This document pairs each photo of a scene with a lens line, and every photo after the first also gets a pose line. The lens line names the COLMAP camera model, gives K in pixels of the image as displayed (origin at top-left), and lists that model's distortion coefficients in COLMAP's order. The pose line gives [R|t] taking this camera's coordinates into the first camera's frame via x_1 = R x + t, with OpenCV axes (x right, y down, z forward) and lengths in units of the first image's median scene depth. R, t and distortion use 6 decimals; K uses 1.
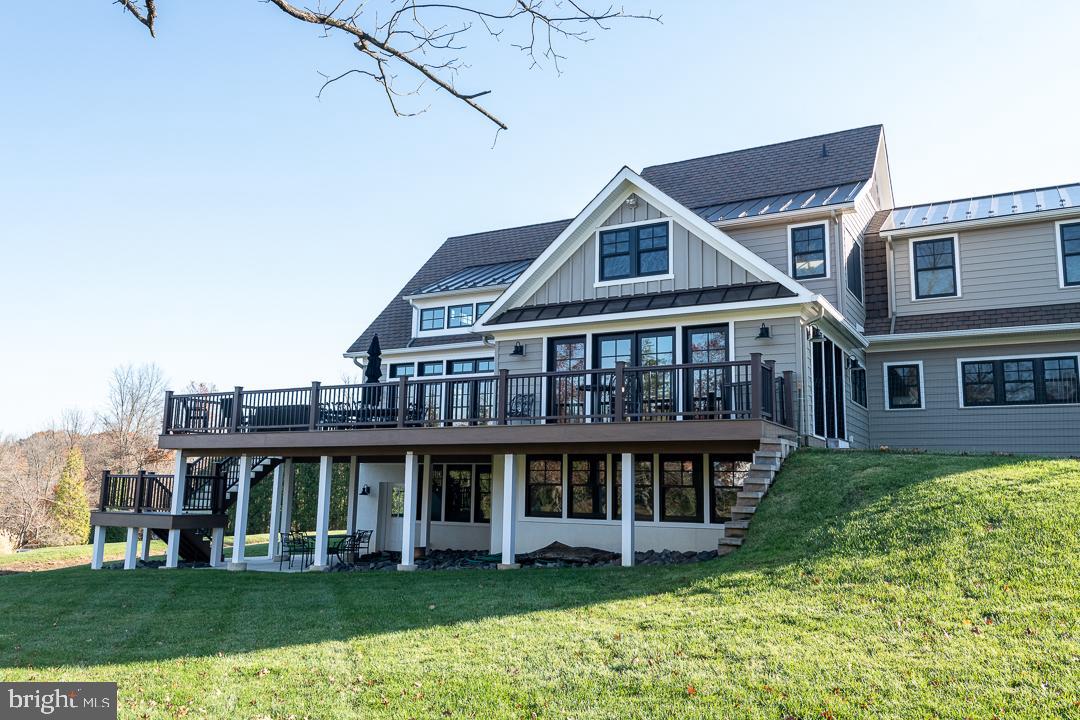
lens RADIAL K [[880.4, 0, 537.0], [0, 880.4, 350.6], [0, 0, 1]] dist [0.005937, 0.008078]
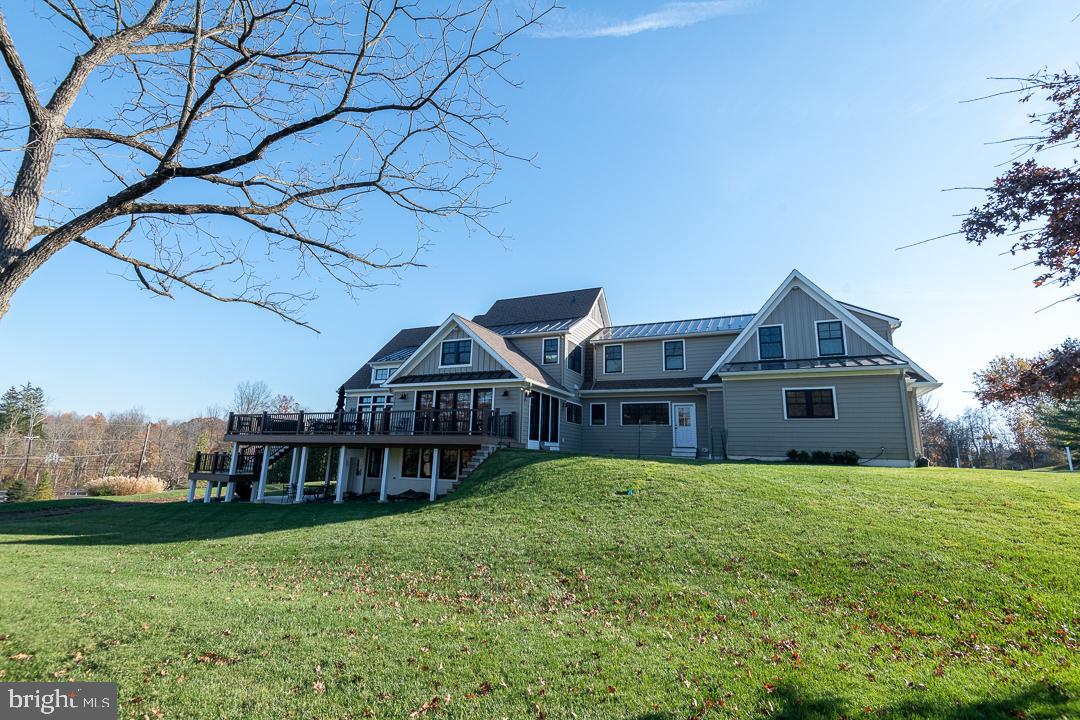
lens RADIAL K [[498.1, 0, 542.6], [0, 498.1, 355.2], [0, 0, 1]] dist [0.011864, -0.000467]
pose [[0.996008, 0.025286, 0.085604, 0.186259], [-0.021843, 0.998924, -0.040922, -0.052532], [-0.086546, 0.038888, 0.995489, -0.198747]]
